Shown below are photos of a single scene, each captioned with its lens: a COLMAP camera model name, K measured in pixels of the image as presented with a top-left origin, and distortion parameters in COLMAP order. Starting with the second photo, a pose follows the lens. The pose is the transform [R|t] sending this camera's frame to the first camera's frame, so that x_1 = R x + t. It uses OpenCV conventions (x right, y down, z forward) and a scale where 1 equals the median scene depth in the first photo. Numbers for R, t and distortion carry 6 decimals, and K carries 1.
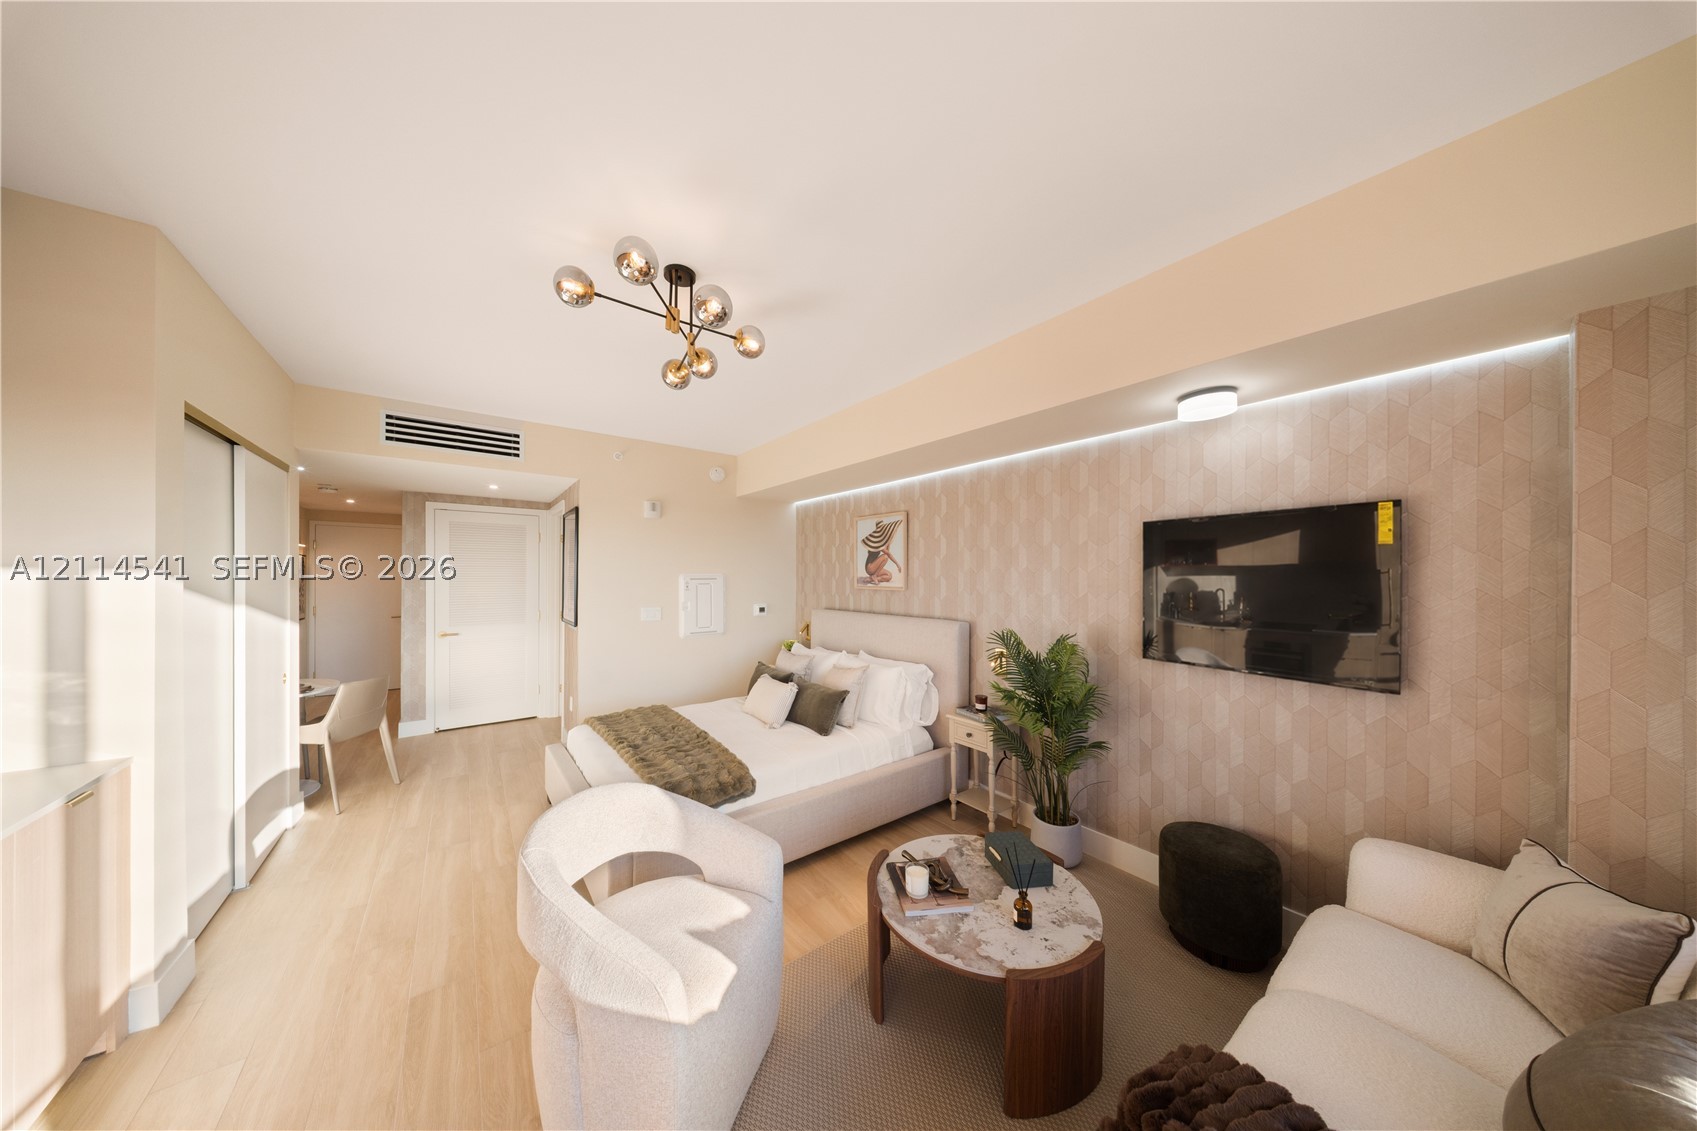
lens RADIAL K [[502.5, 0, 834.9], [0, 502.5, 575.6], [0, 0, 1]] dist [0.008535, -0.004907]
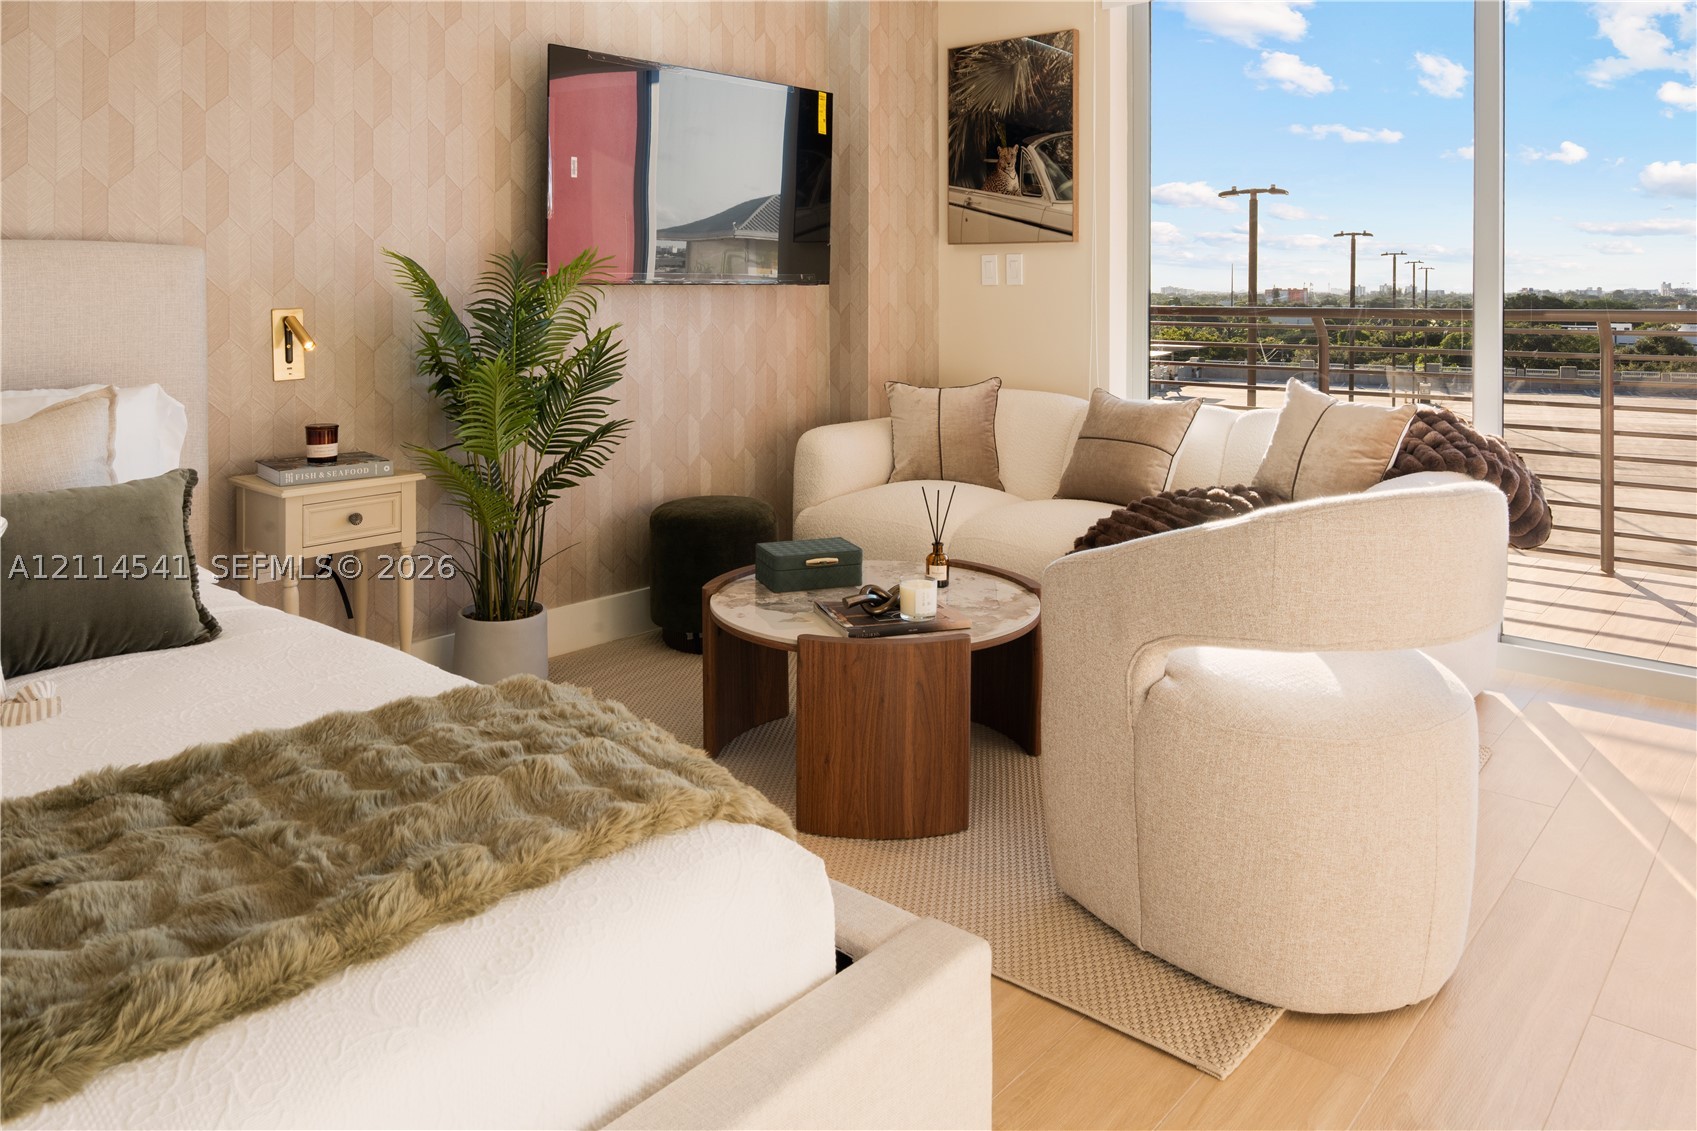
lens RADIAL K [[1201.5, 0, 855.9], [0, 1201.5, 300.1], [0, 0, 1]] dist [0.000545, -0.004529]
pose [[-0.220357, -0.012834, 0.975335, -0.855615], [-0.003289, 0.999918, 0.012414, 0.155432], [-0.975414, -0.000472, -0.220381, 0.963113]]
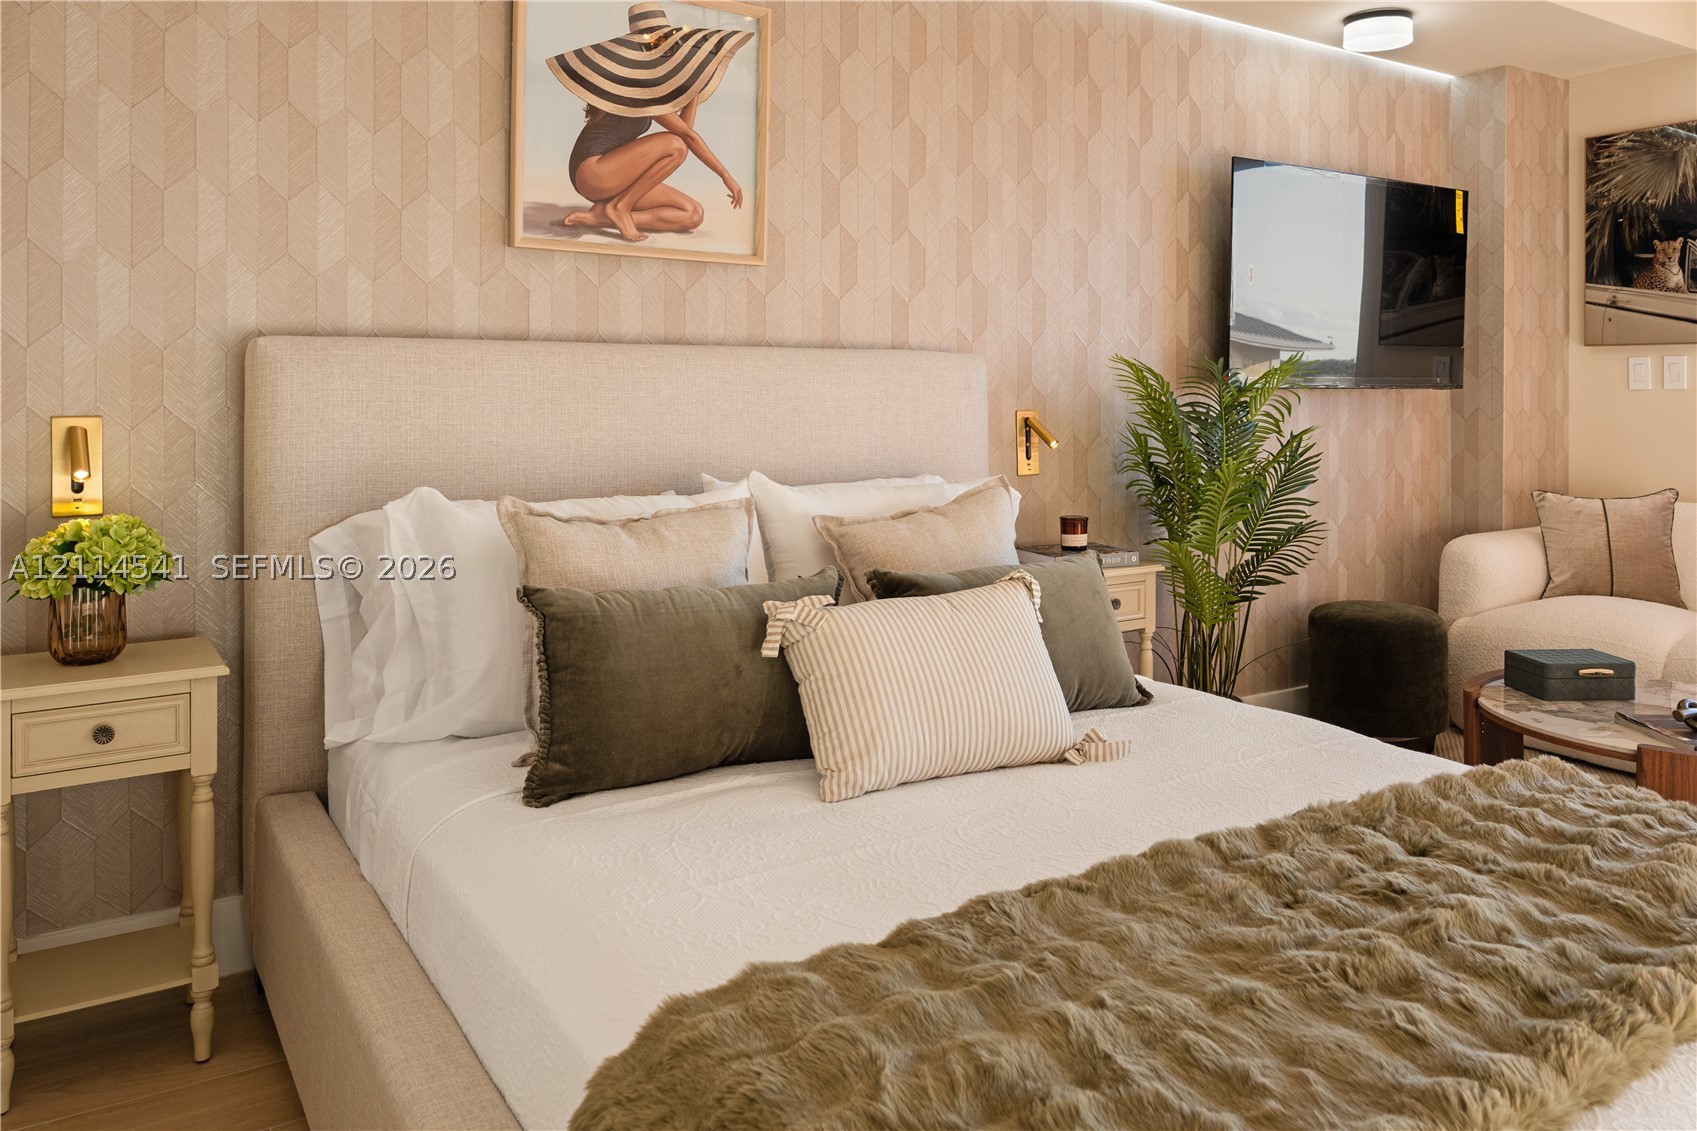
lens RADIAL K [[1210.9, 0, 846.5], [0, 1210.9, 398.3], [0, 0, 1]] dist [-0.000525, -0.009345]
pose [[0.073635, -0.007691, 0.997256, -0.902551], [-0.004063, 0.999960, 0.008011, 0.157822], [-0.997277, -0.004641, 0.073601, 1.344742]]
